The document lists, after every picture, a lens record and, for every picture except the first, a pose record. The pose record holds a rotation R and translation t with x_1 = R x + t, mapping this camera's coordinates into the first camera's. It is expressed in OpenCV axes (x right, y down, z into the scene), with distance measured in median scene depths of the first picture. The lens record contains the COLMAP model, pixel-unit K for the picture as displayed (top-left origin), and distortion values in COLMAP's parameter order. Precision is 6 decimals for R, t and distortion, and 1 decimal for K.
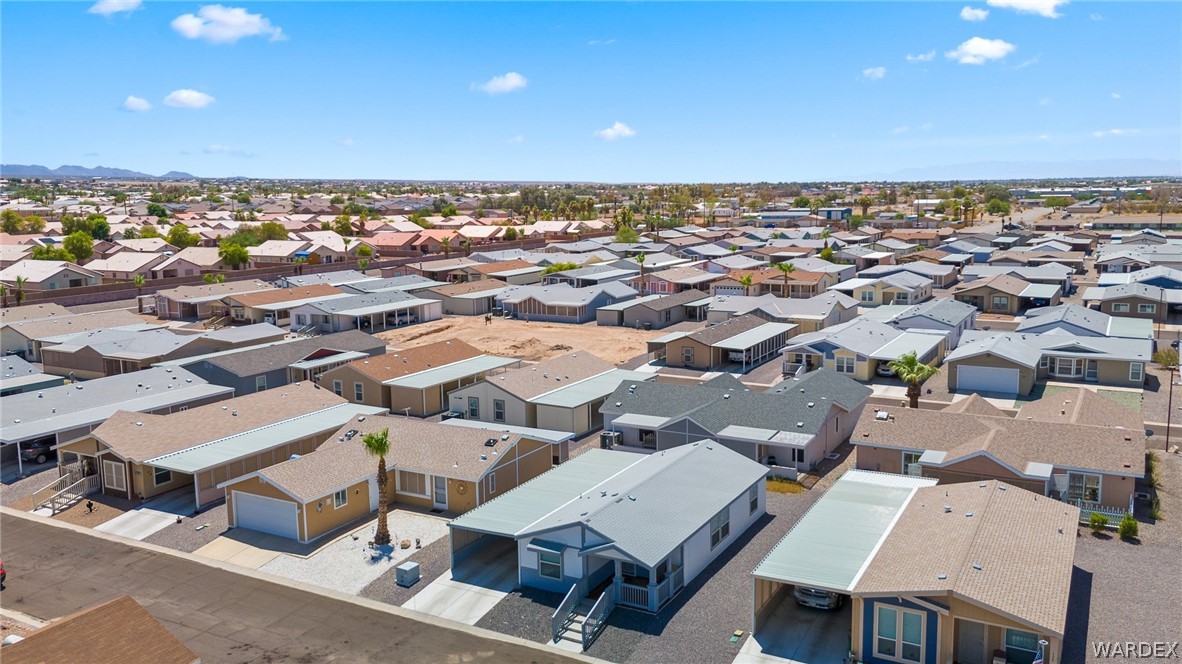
lens RADIAL K [[950.0, 0, 598.3], [0, 950.0, 331.1], [0, 0, 1]] dist [0.061024, -0.007736]
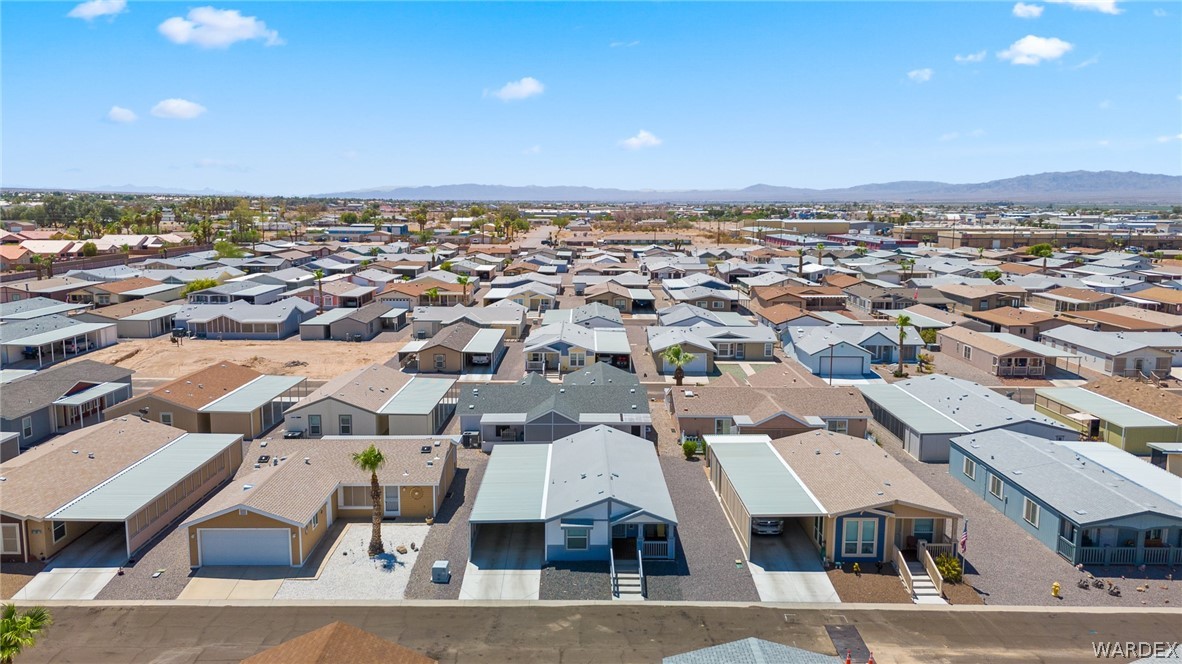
lens RADIAL K [[869.8, 0, 589.2], [0, 869.8, 336.2], [0, 0, 1]] dist [0.097305, -0.100471]
pose [[0.870444, -0.055950, 0.489077, -0.441030], [0.055322, 0.998344, 0.015749, -0.018572], [-0.489149, 0.013348, 0.872098, 0.029726]]
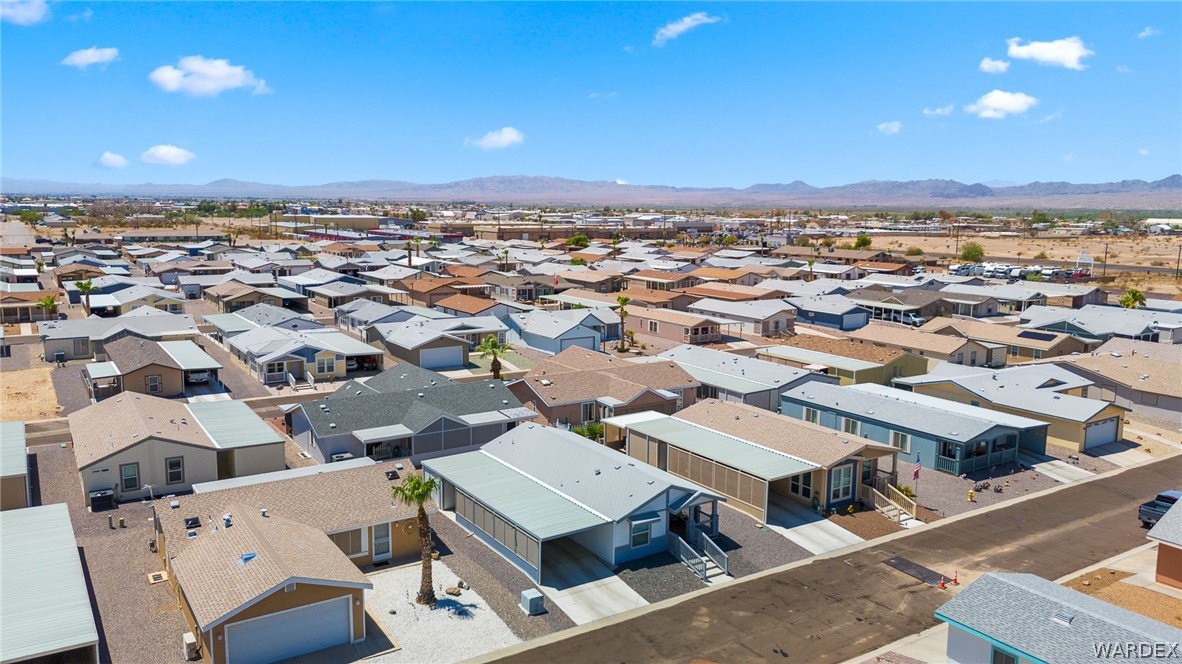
lens RADIAL K [[869.8, 0, 589.2], [0, 869.8, 336.2], [0, 0, 1]] dist [0.097305, -0.100471]
pose [[0.465482, -0.114690, 0.877595, -0.756890], [0.114955, 0.991003, 0.068538, -0.050610], [-0.877560, 0.068981, 0.474479, 0.434190]]
